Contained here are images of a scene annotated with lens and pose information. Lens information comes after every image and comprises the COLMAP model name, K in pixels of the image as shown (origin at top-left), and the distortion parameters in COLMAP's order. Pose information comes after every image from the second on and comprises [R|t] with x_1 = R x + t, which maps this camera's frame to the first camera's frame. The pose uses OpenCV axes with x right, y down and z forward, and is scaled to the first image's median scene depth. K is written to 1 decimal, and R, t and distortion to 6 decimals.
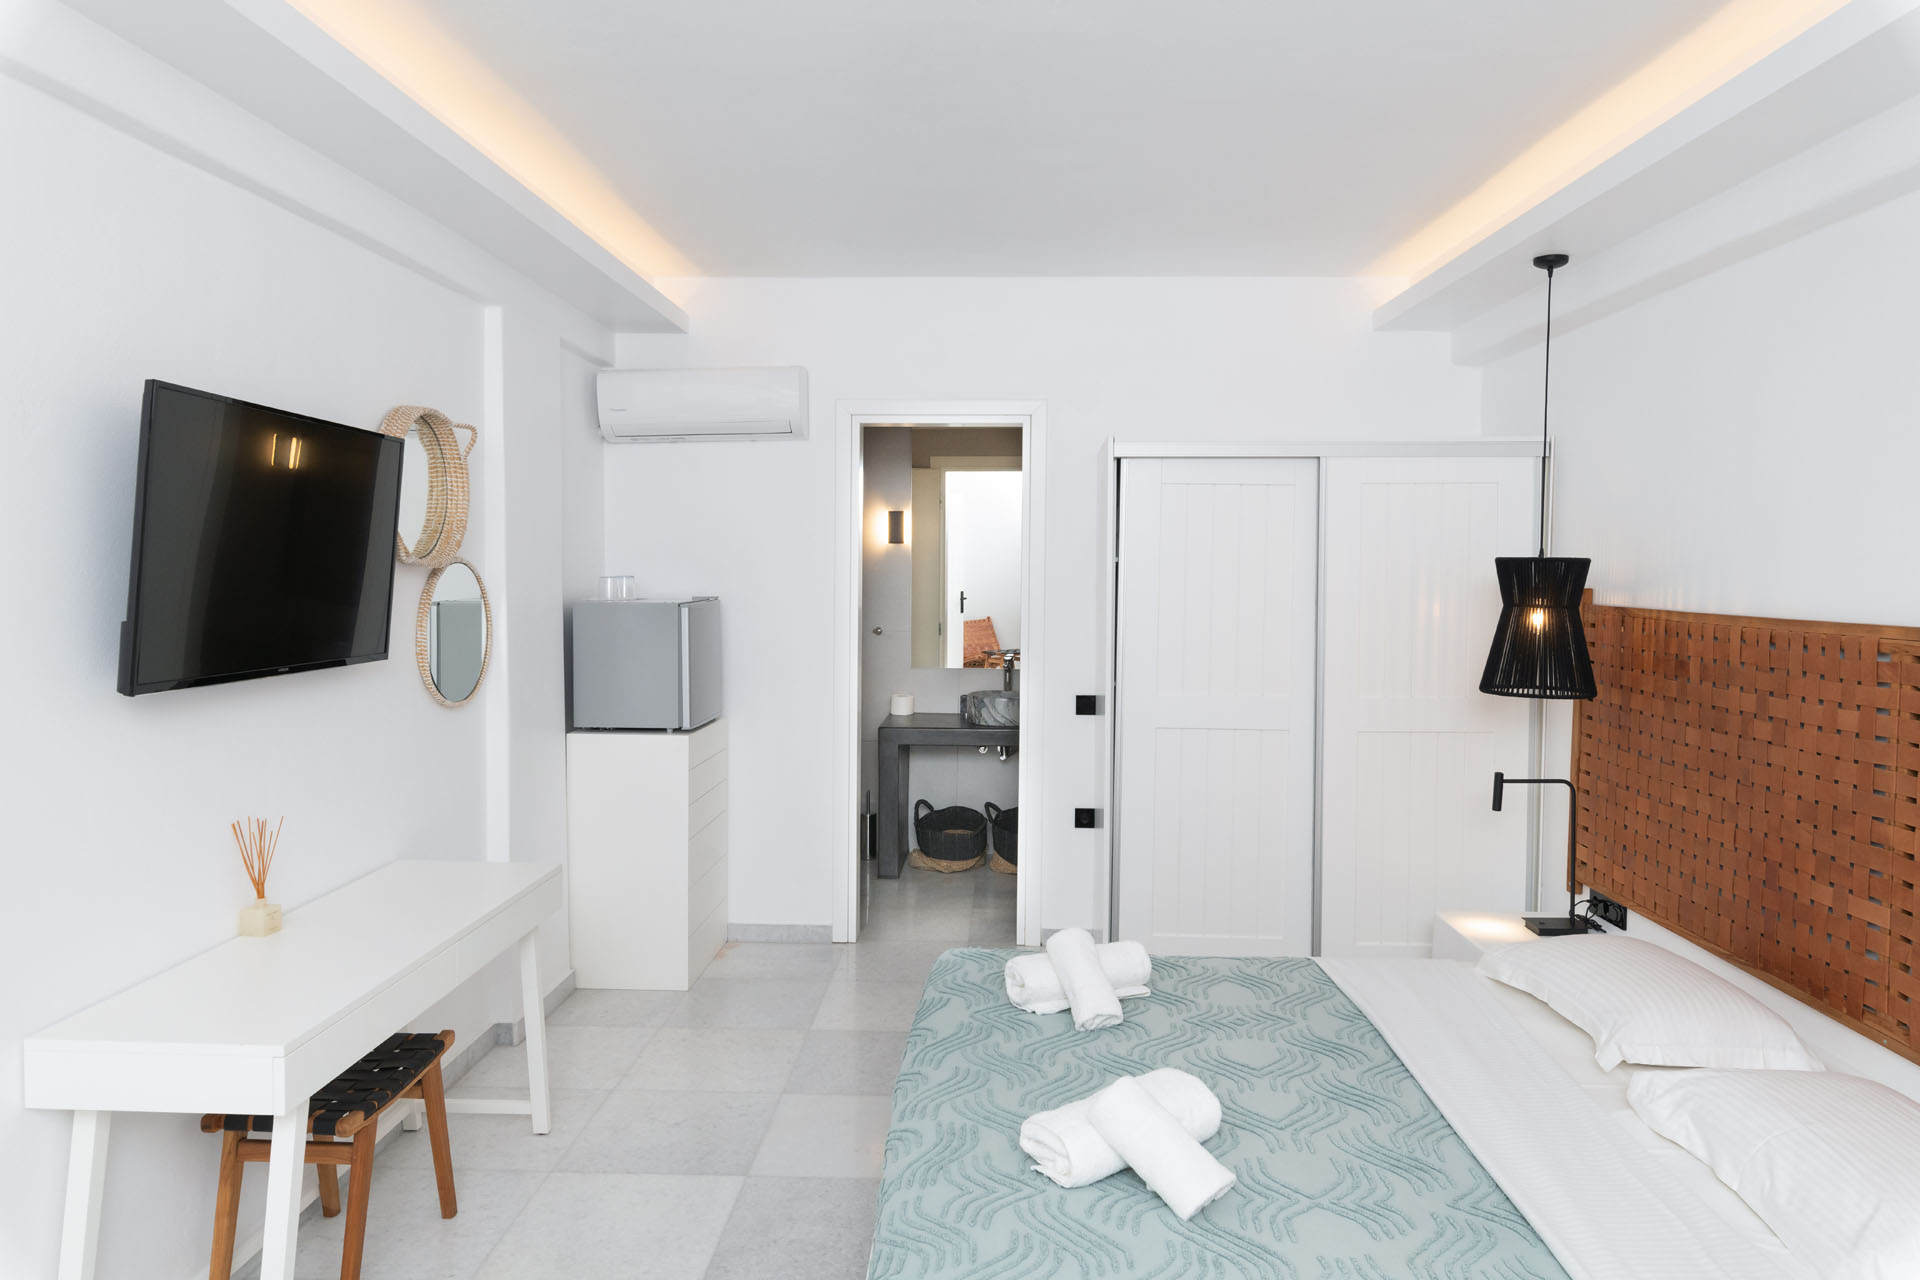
lens RADIAL K [[1294.7, 0, 960.0], [0, 1294.7, 640.0], [0, 0, 1]] dist [-0.000541, -0.000395]
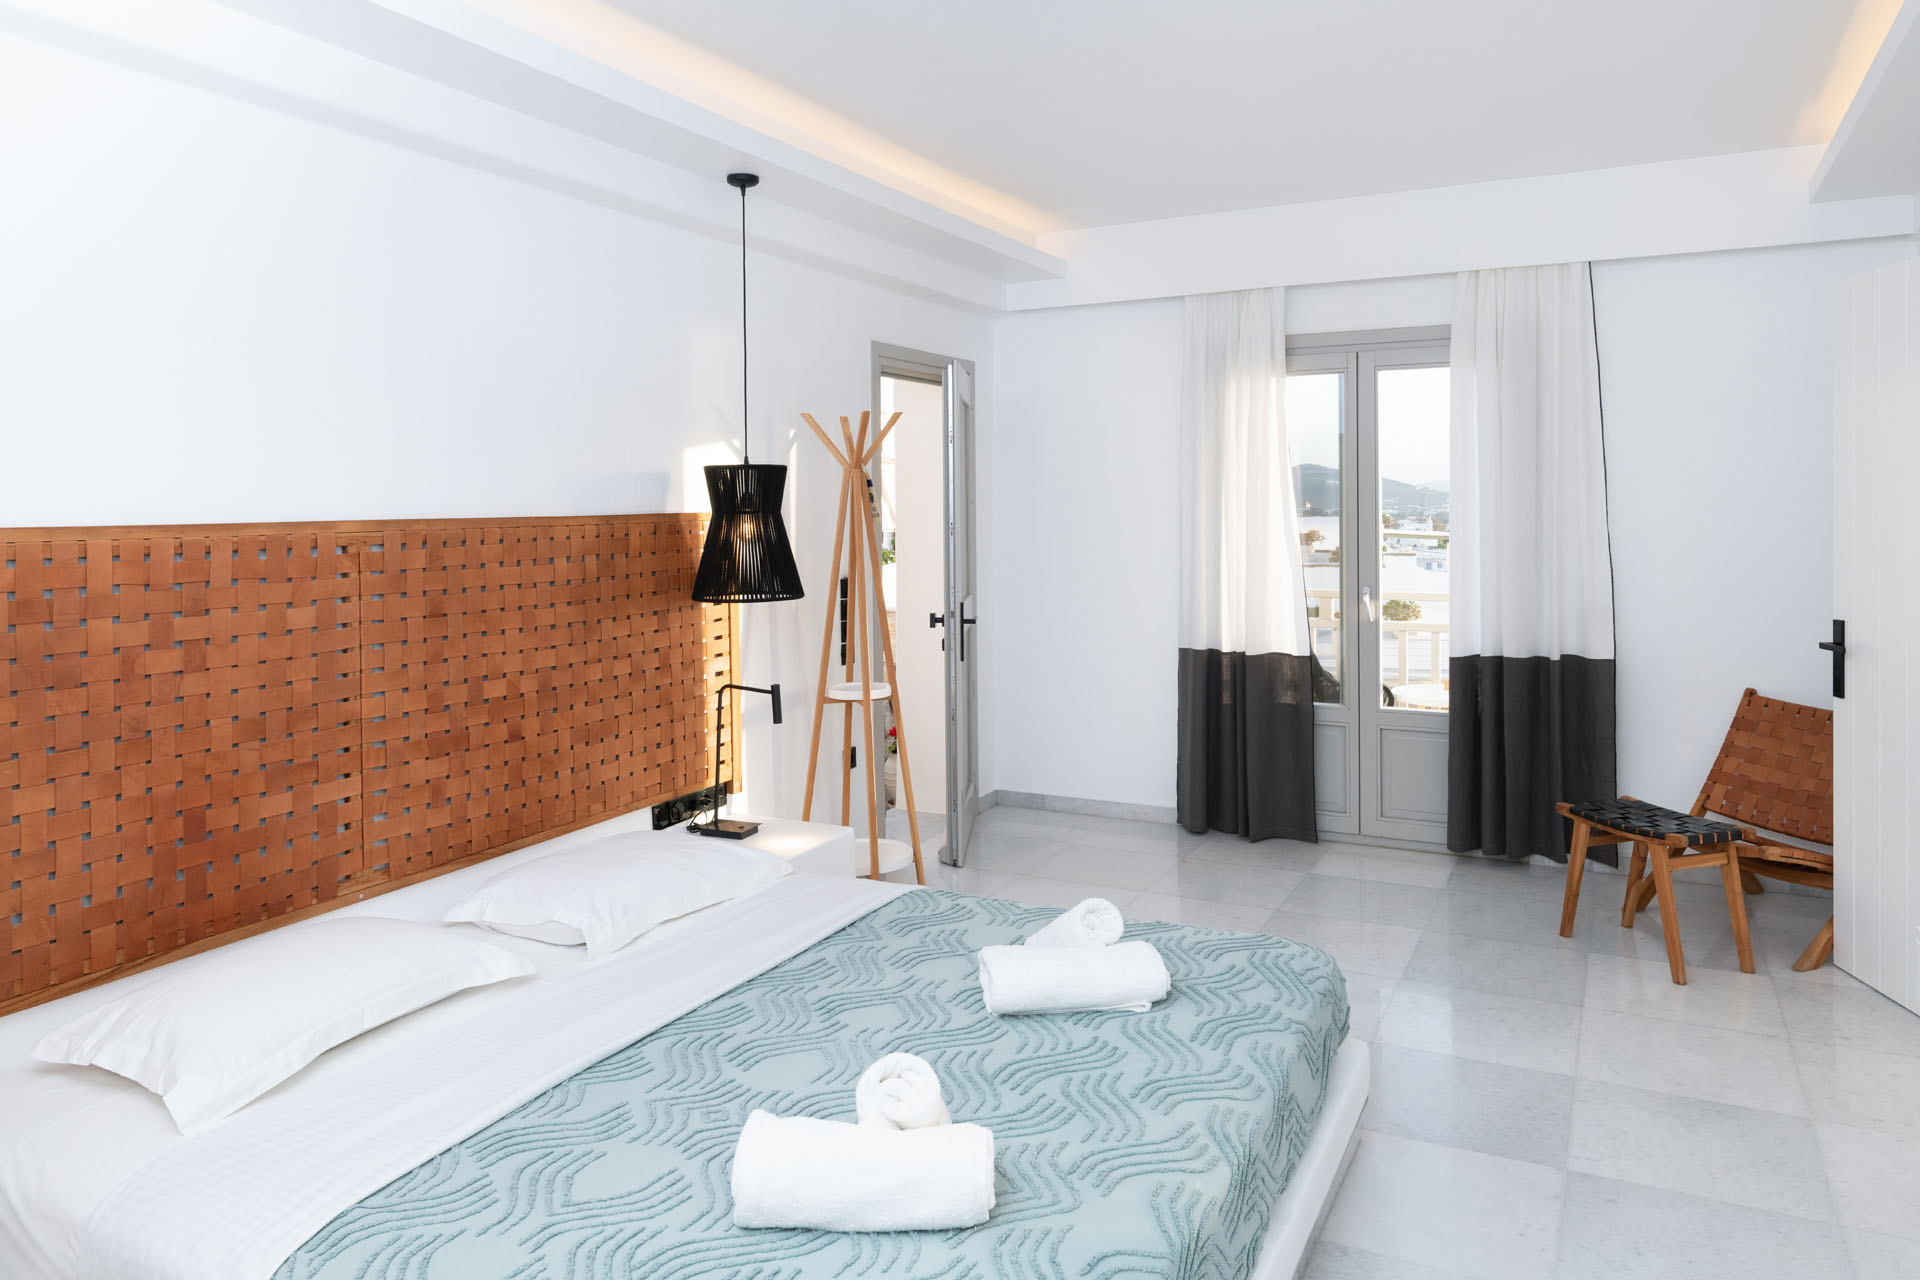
lens RADIAL K [[1116.7, 0, 960.0], [0, 1116.7, 640.0], [0, 0, 1]] dist [0.092229, -0.000103]
pose [[-0.882283, -0.074113, 0.464849, -0.183337], [0.018247, 0.981400, 0.191104, -0.082316], [-0.470366, 0.177090, -0.864520, 1.527116]]
